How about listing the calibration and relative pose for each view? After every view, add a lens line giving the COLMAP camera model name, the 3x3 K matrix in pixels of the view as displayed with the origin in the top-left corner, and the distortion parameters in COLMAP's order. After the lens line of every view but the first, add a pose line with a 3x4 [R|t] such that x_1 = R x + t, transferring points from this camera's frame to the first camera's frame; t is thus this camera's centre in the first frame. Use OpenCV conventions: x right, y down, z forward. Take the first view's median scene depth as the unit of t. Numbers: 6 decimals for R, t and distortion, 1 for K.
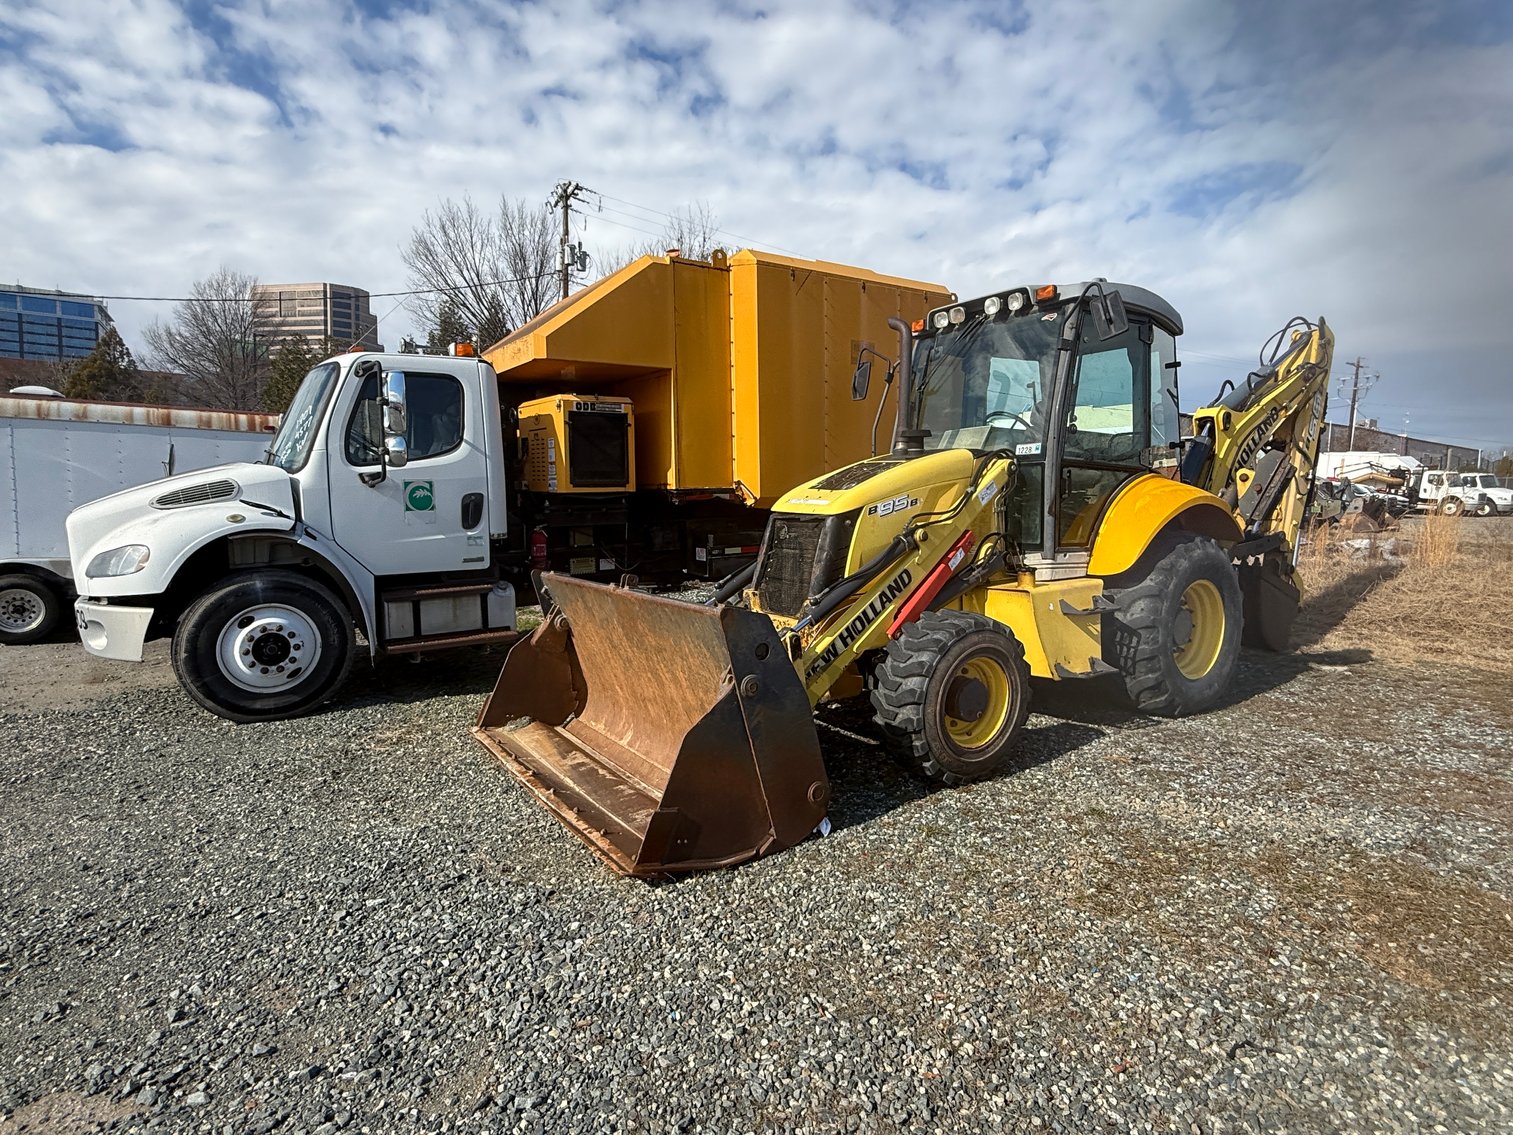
lens RADIAL K [[787.3, 0, 756.5], [0, 787.3, 567.5], [0, 0, 1]] dist [-0.001021, -0.000546]
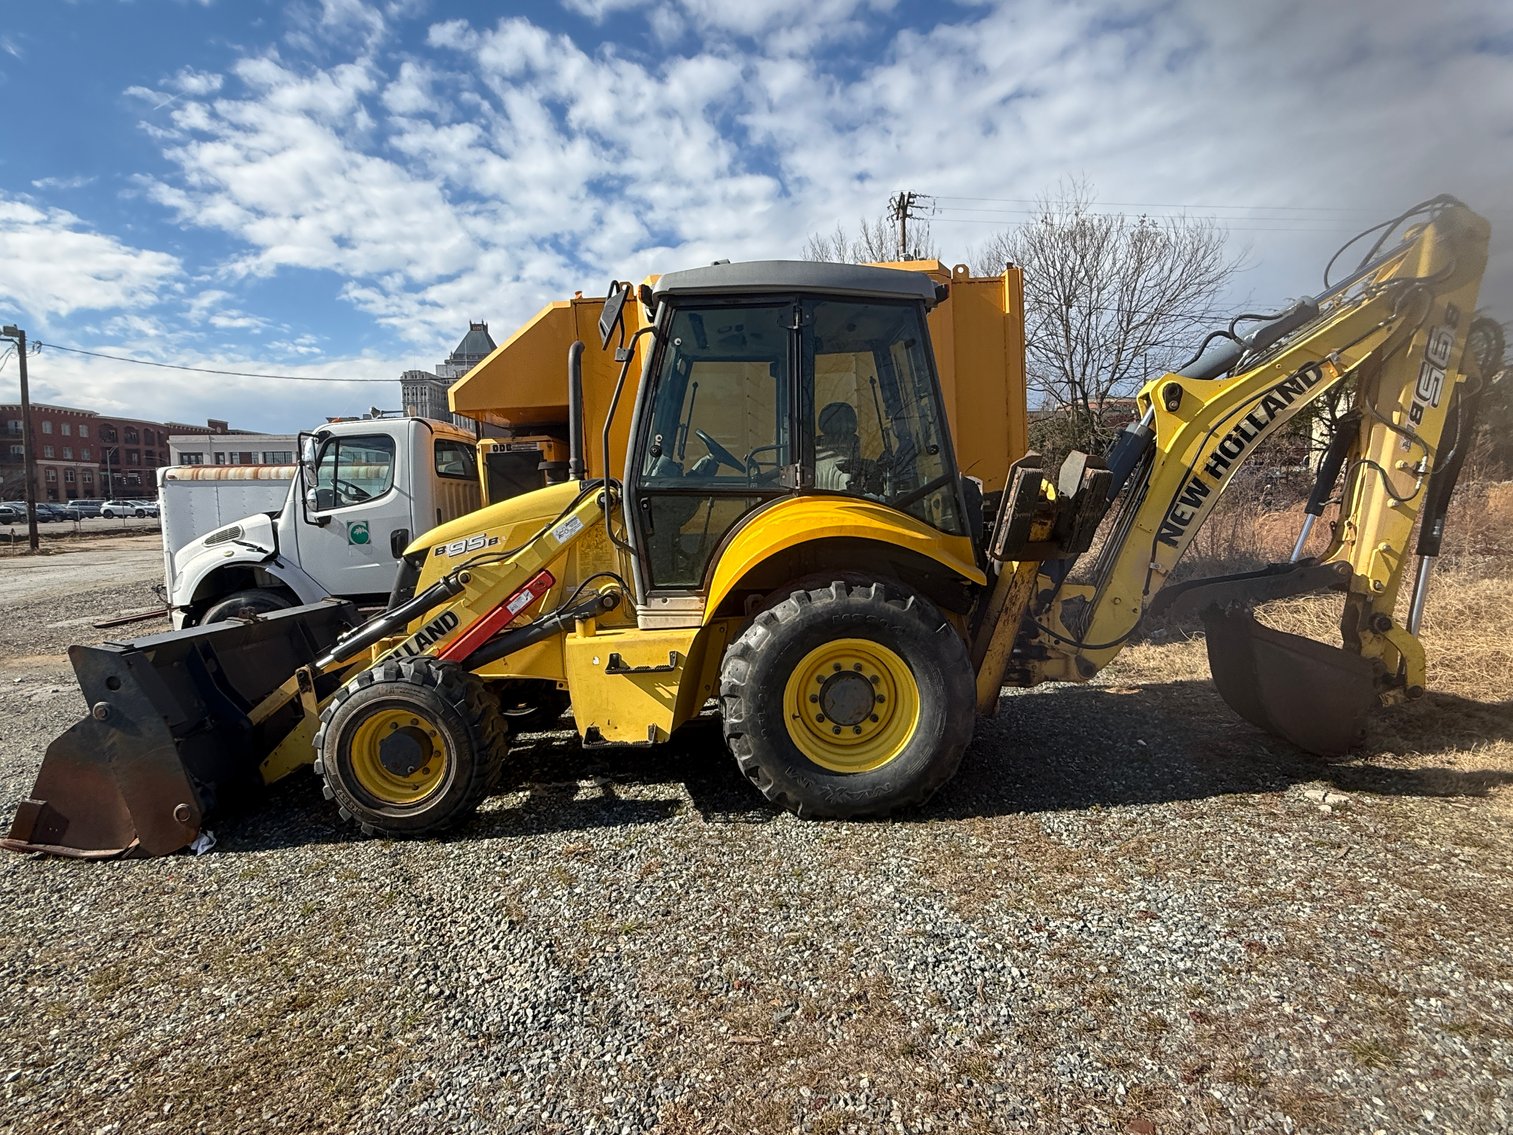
lens RADIAL K [[782.1, 0, 756.8], [0, 782.1, 542.7], [0, 0, 1]] dist [-0.007950, 0.000927]
pose [[0.832240, -0.005589, -0.554388, 0.980236], [-0.012839, 0.999487, -0.029349, -0.055954], [0.554267, 0.031543, 0.831741, 0.367979]]
